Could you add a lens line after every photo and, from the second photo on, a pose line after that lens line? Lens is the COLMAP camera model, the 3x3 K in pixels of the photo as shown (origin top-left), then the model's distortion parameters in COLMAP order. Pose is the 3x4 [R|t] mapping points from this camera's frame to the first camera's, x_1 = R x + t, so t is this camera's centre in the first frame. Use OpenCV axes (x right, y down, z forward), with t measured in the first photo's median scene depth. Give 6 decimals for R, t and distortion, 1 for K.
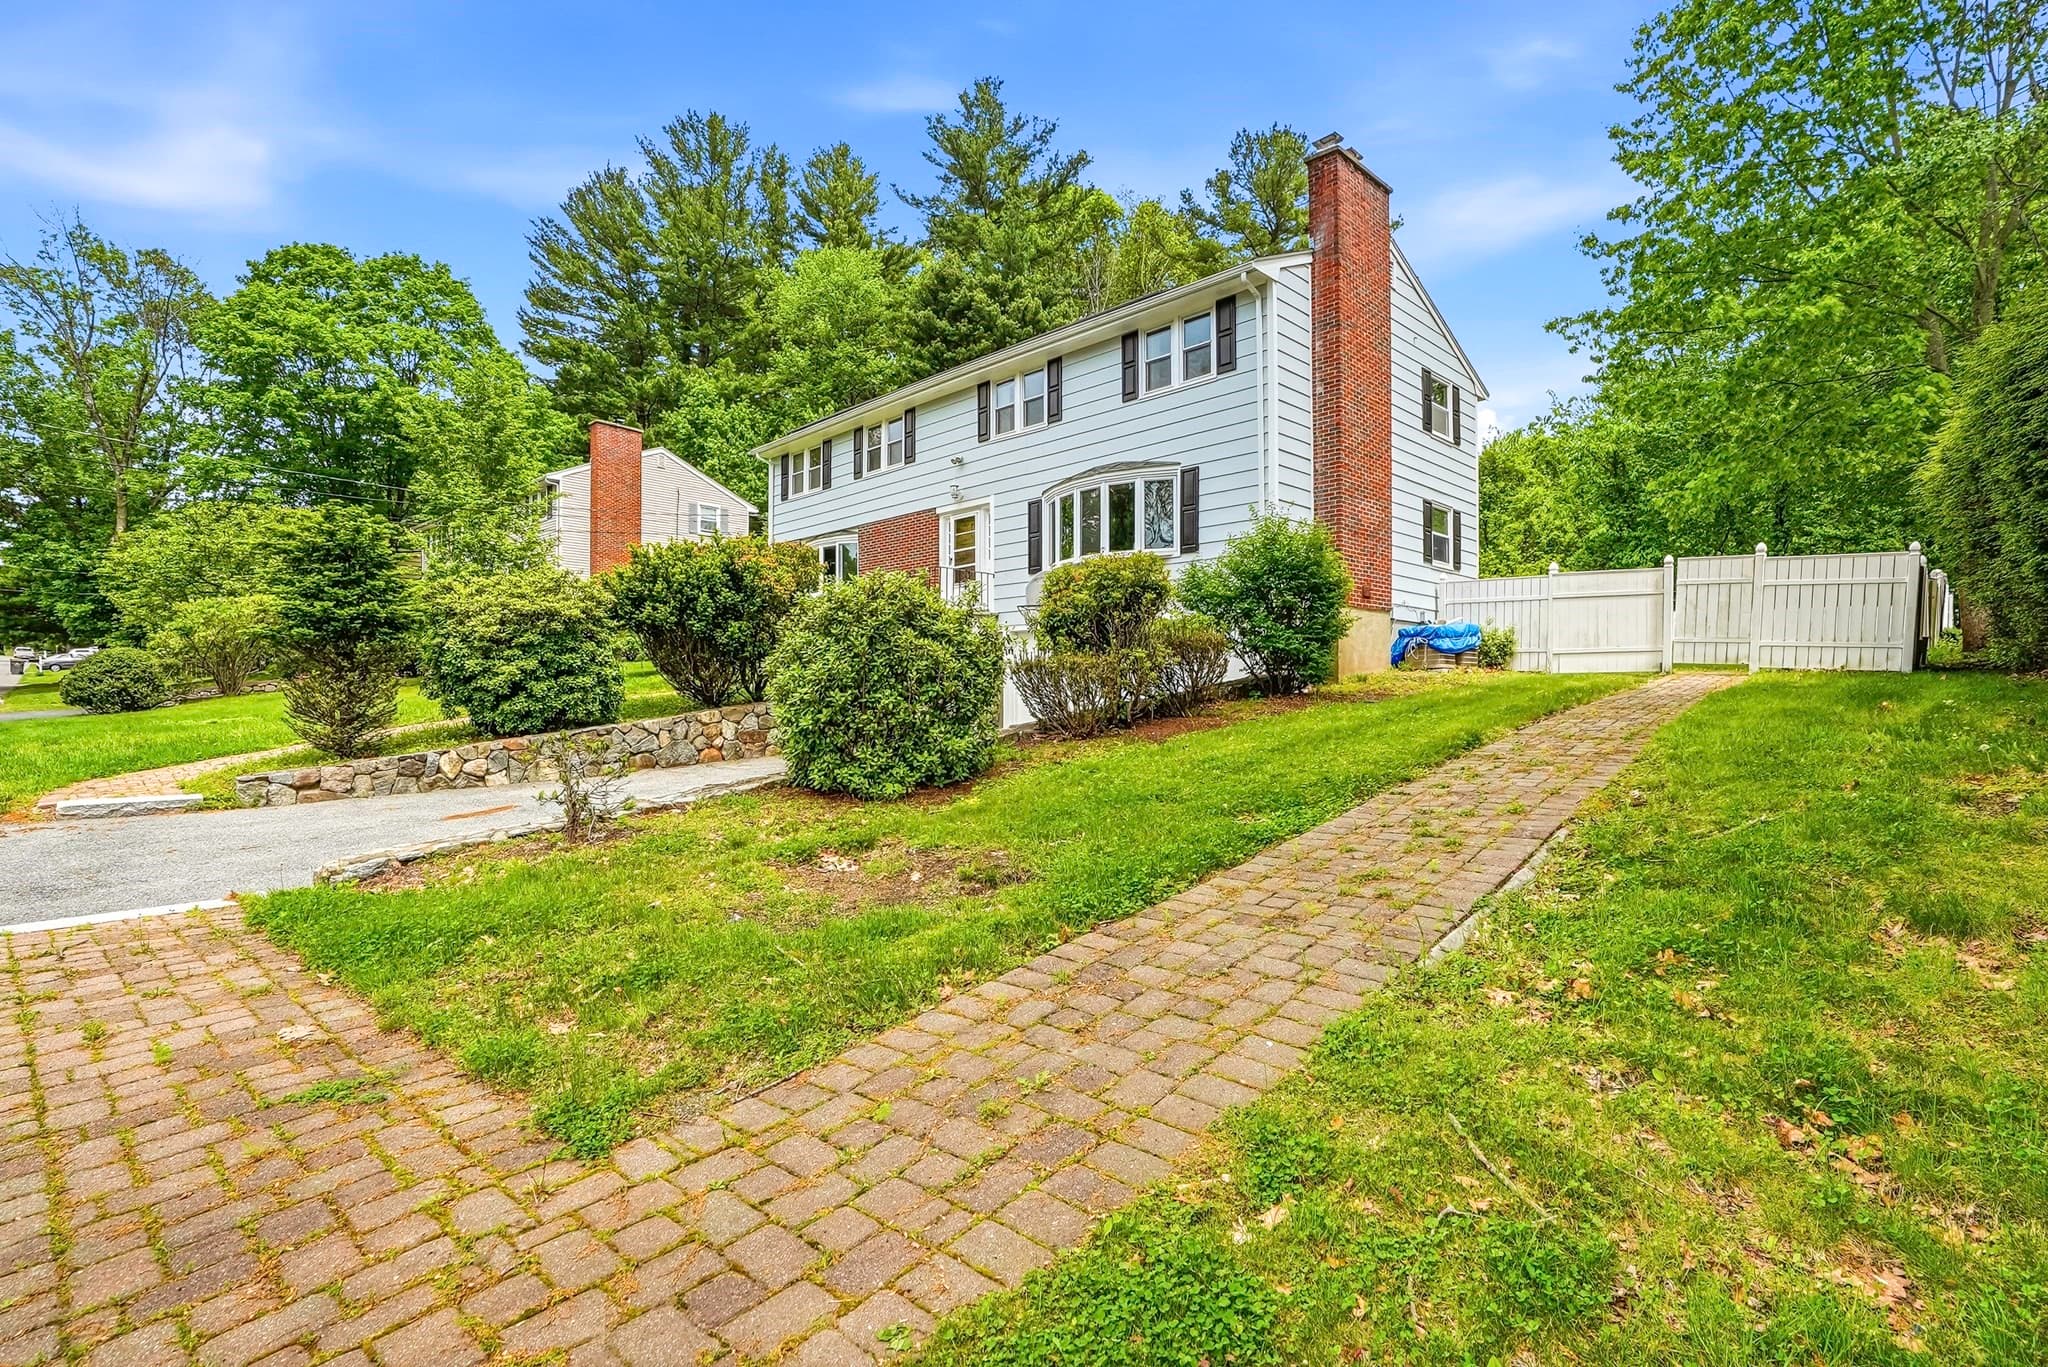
lens RADIAL K [[963.4, 0, 1017.5], [0, 963.4, 679.2], [0, 0, 1]] dist [-0.075627, 0.027539]
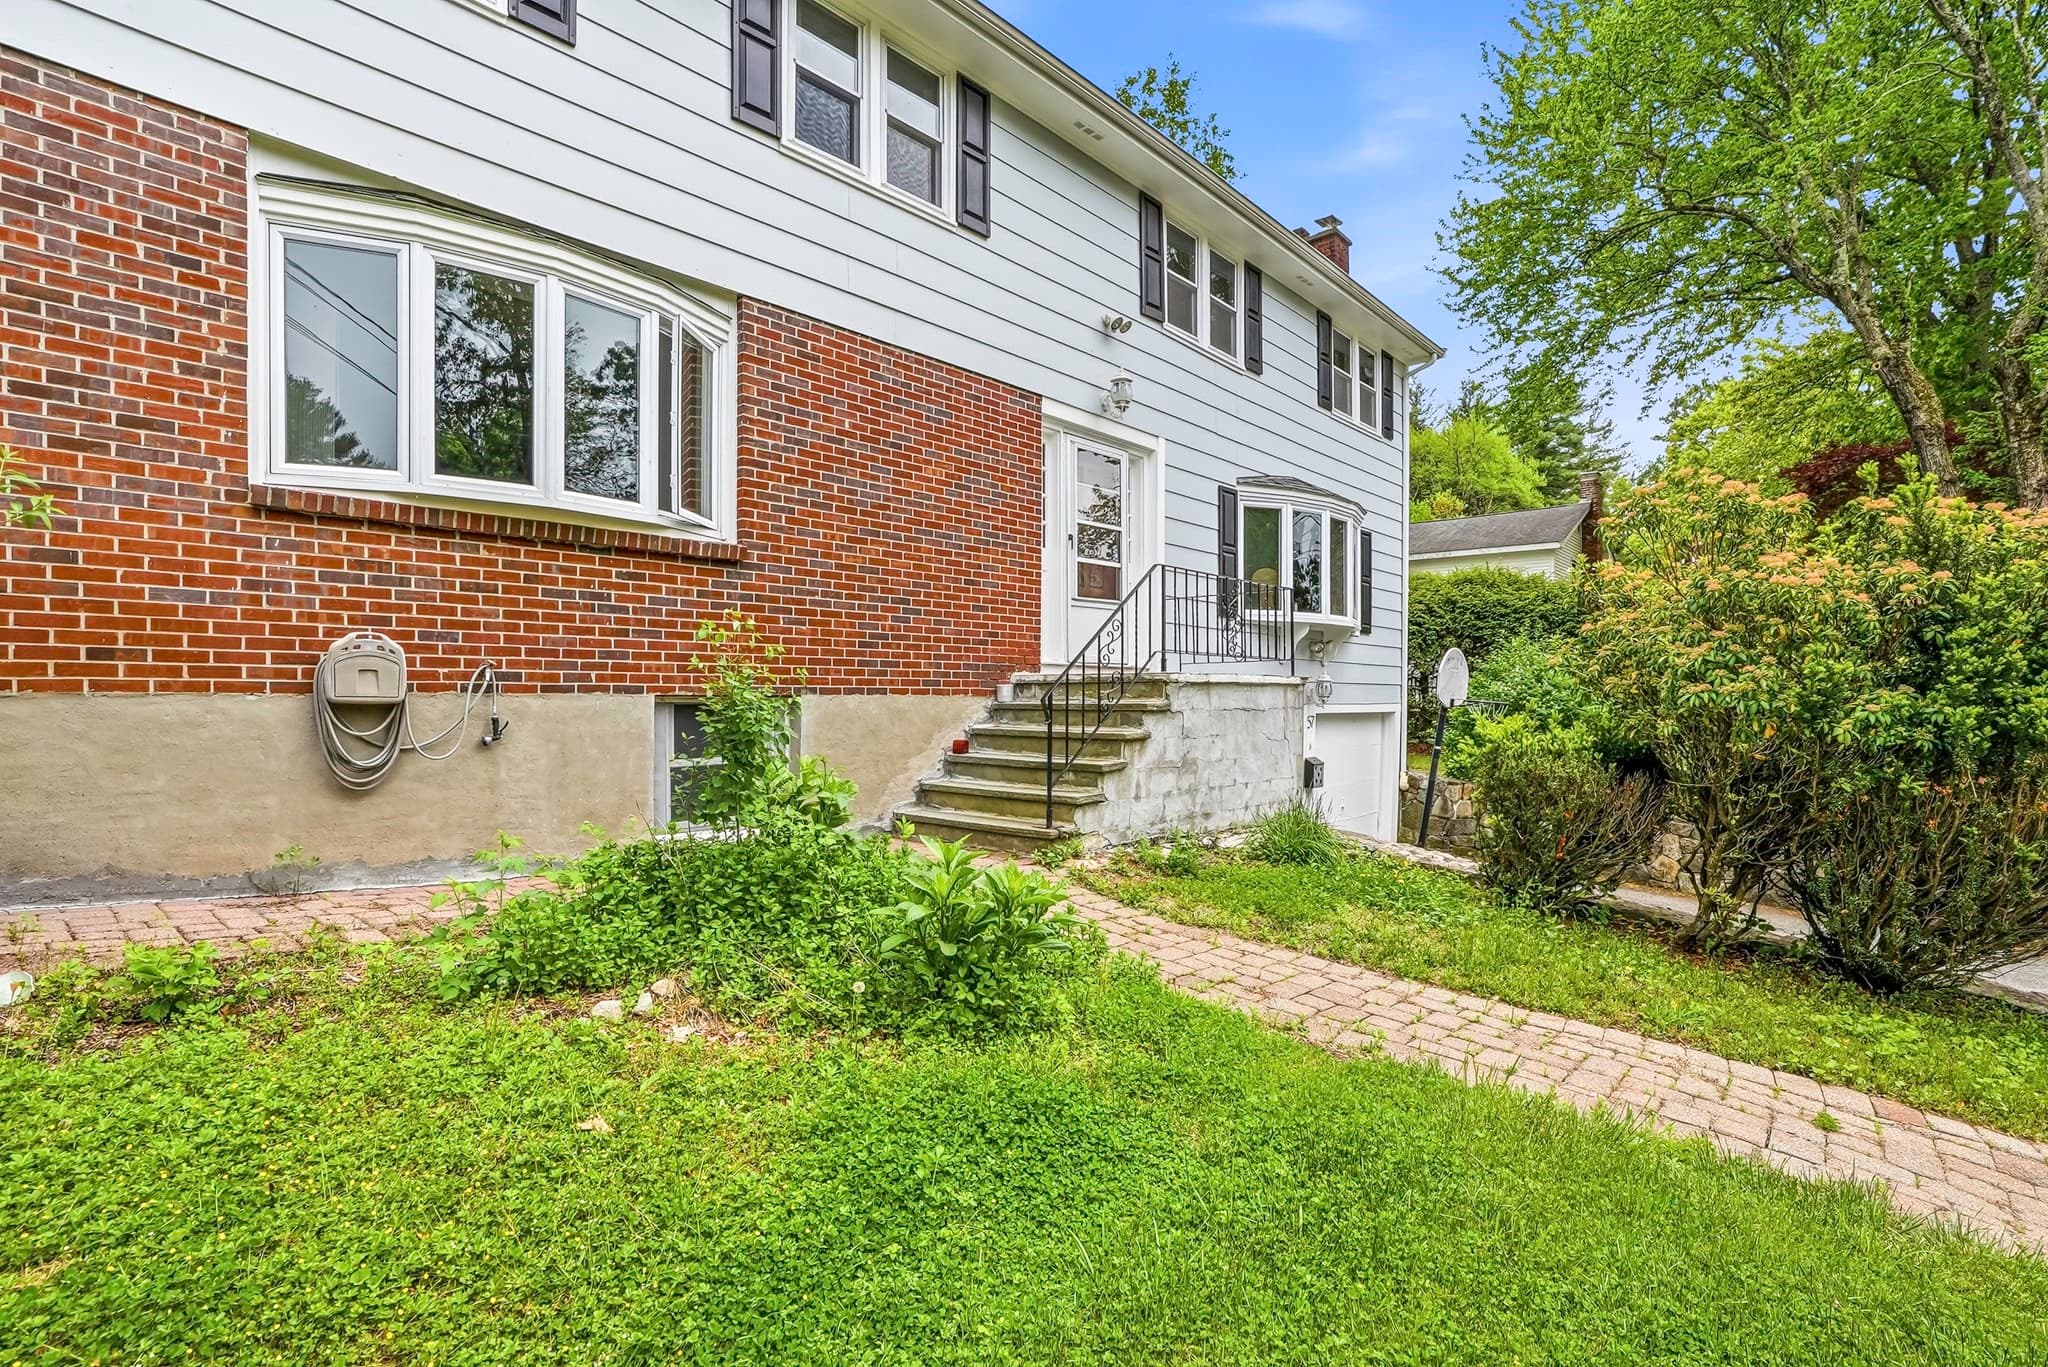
lens RADIAL K [[963.4, 0, 1017.5], [0, 963.4, 679.2], [0, 0, 1]] dist [-0.075627, 0.027539]
pose [[-0.051747, -0.011707, 0.998592, -0.504082], [-0.050302, 0.998693, 0.009102, -0.066002], [-0.997393, -0.049761, -0.052268, 1.063157]]
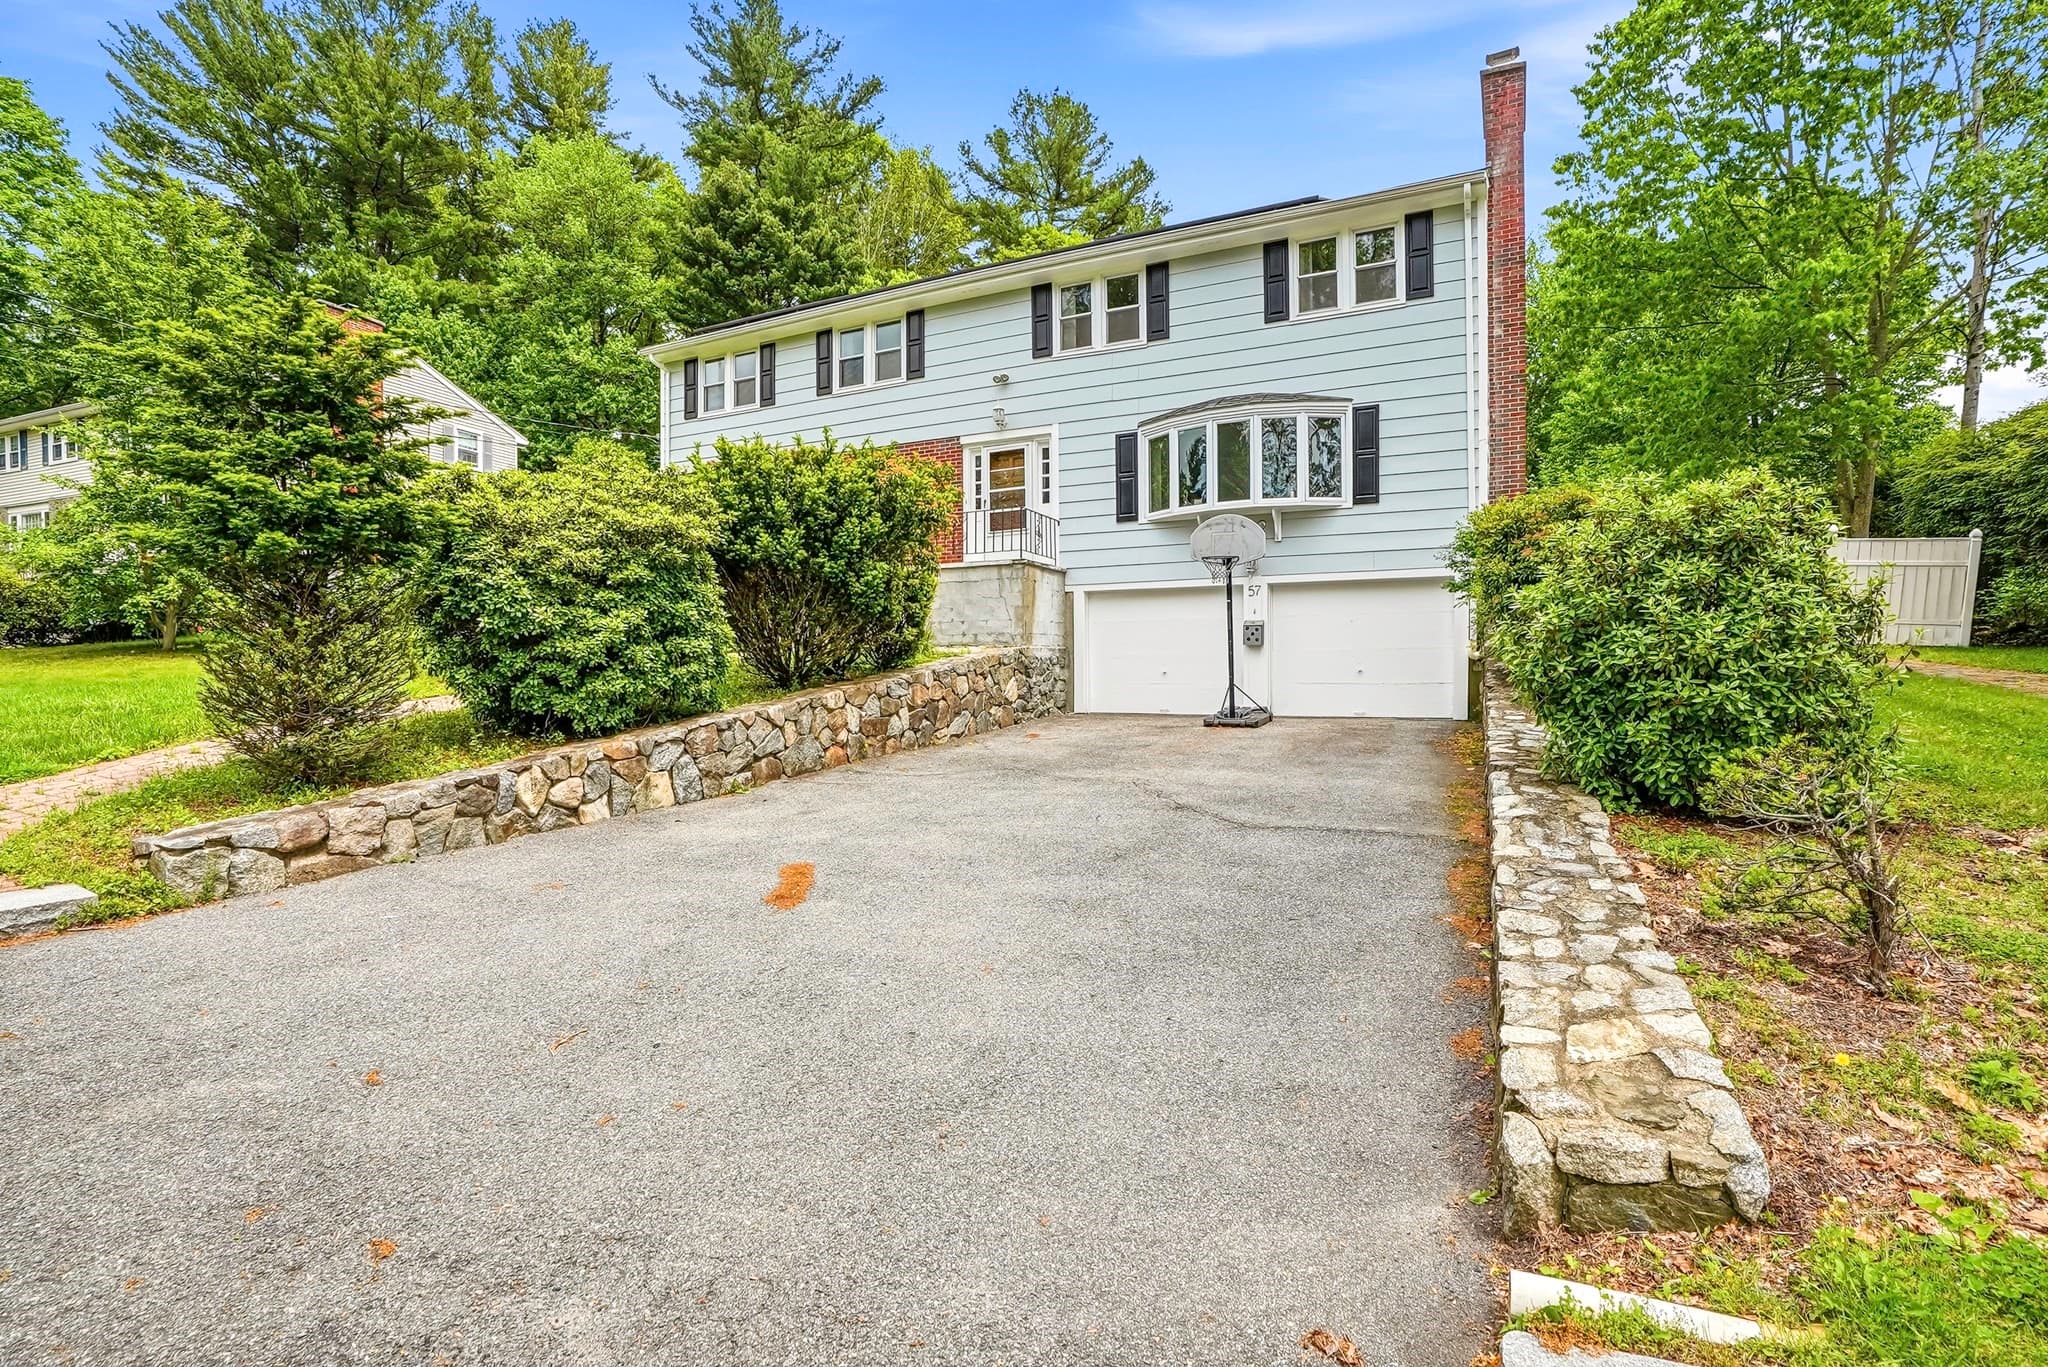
lens RADIAL K [[972.4, 0, 1024.0], [0, 972.4, 683.5], [0, 0, 1]] dist [-0.076901, 0.027108]
pose [[0.940678, -0.006449, 0.339239, -0.322195], [-0.002585, 0.999654, 0.026174, 0.006799], [-0.339290, -0.025498, 0.940336, 0.225500]]
